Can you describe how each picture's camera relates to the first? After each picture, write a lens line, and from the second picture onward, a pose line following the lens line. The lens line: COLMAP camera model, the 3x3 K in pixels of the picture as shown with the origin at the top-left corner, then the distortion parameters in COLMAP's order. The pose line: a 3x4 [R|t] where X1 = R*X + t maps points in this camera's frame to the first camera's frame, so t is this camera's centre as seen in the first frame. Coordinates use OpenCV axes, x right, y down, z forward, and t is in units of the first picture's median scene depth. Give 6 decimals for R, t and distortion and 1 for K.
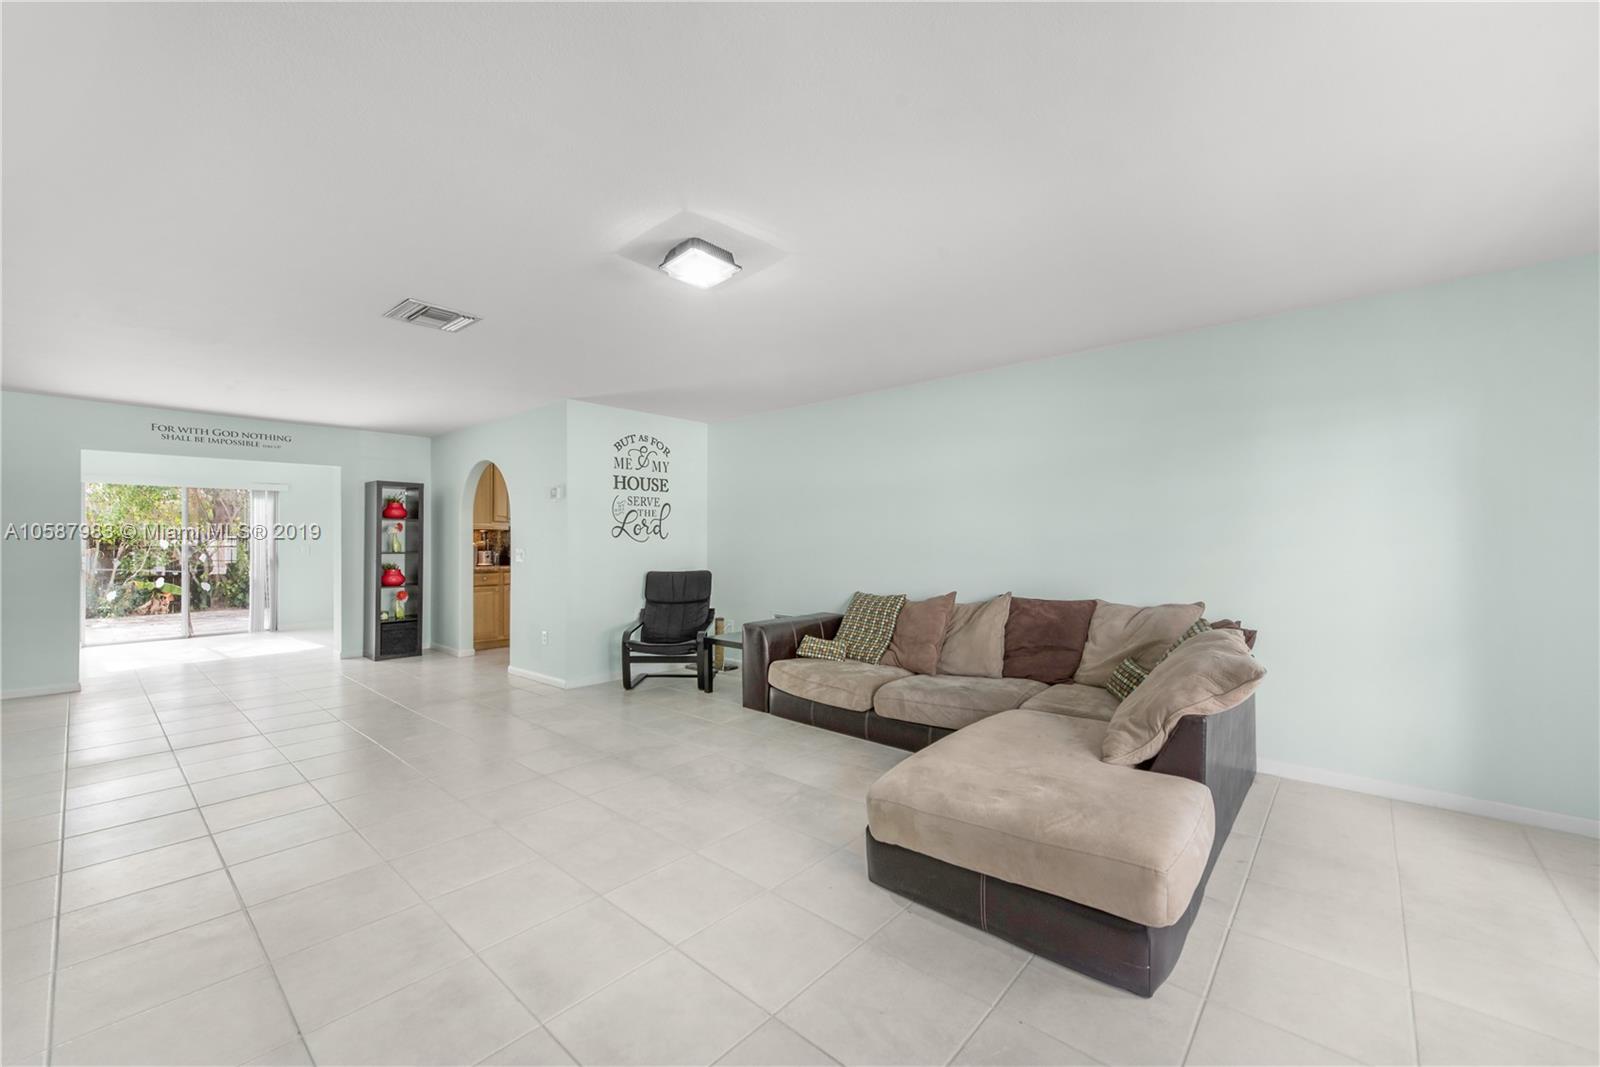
lens RADIAL K [[629.5, 0, 801.9], [0, 629.5, 531.5], [0, 0, 1]] dist [-0.001178, -0.000054]
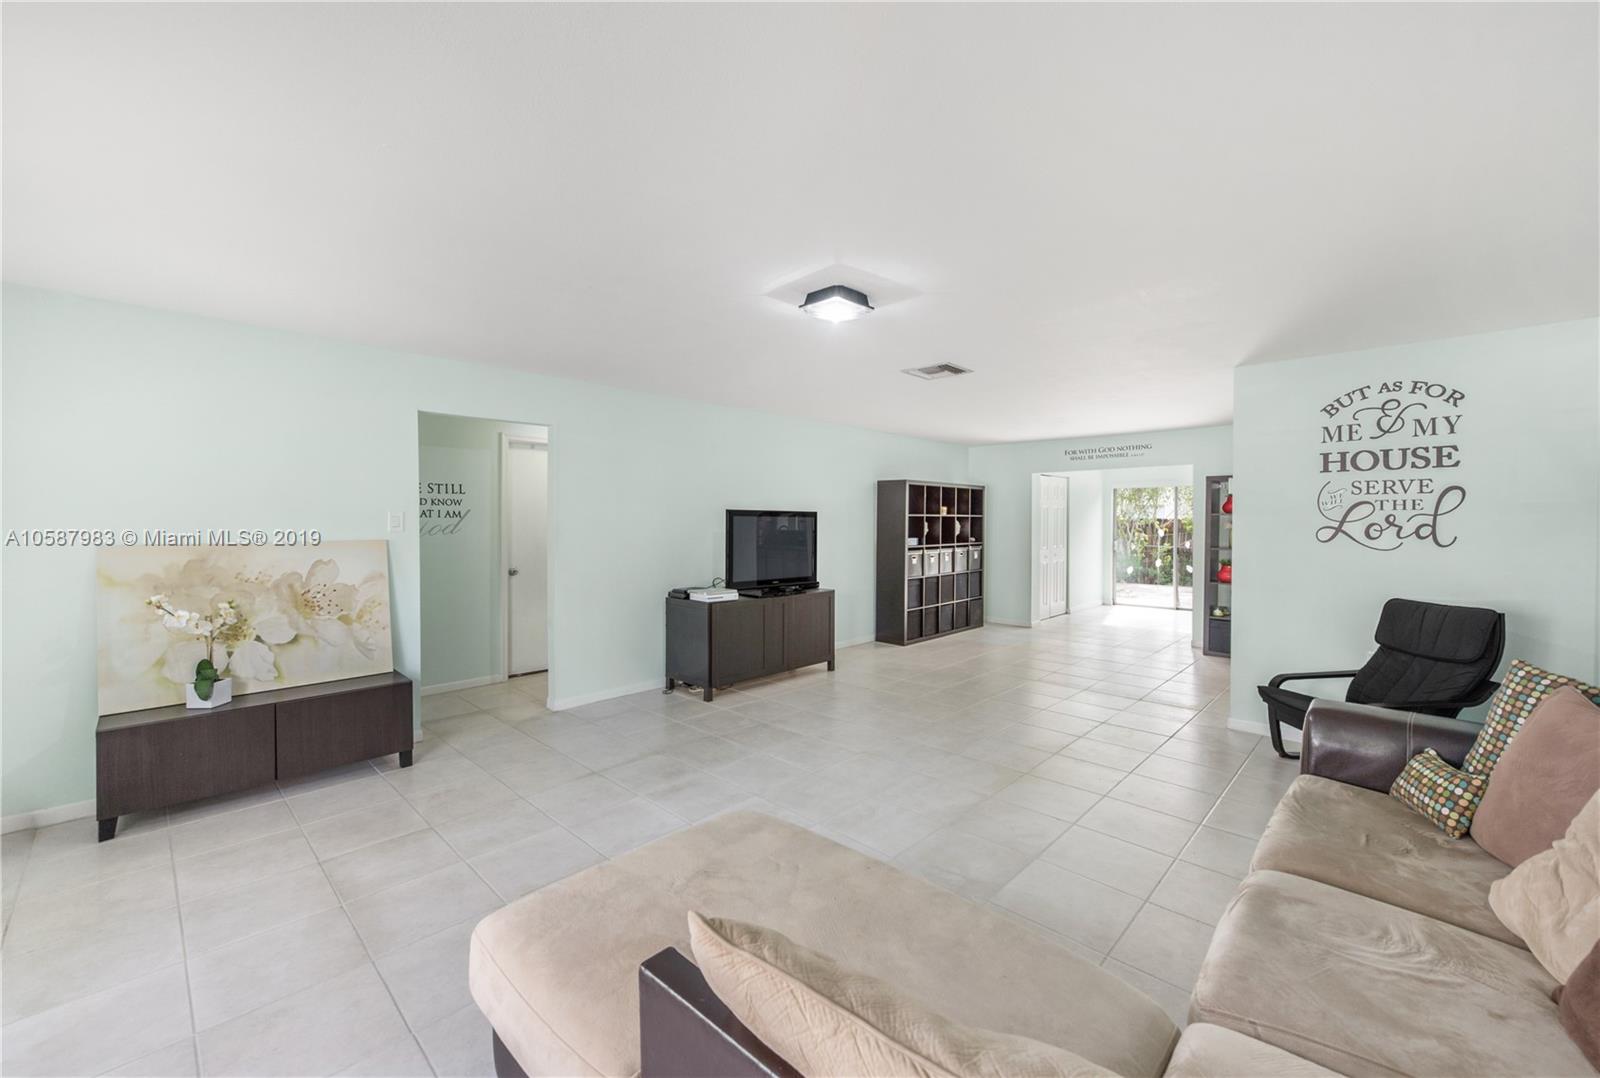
lens RADIAL K [[635.9, 0, 801.5], [0, 635.9, 534.6], [0, 0, 1]] dist [0.000779, 0.000079]
pose [[-0.044635, 0.025884, -0.998668, 0.419706], [0.009974, 0.999626, 0.025463, -0.022040], [0.998954, -0.008824, -0.044876, 0.438733]]
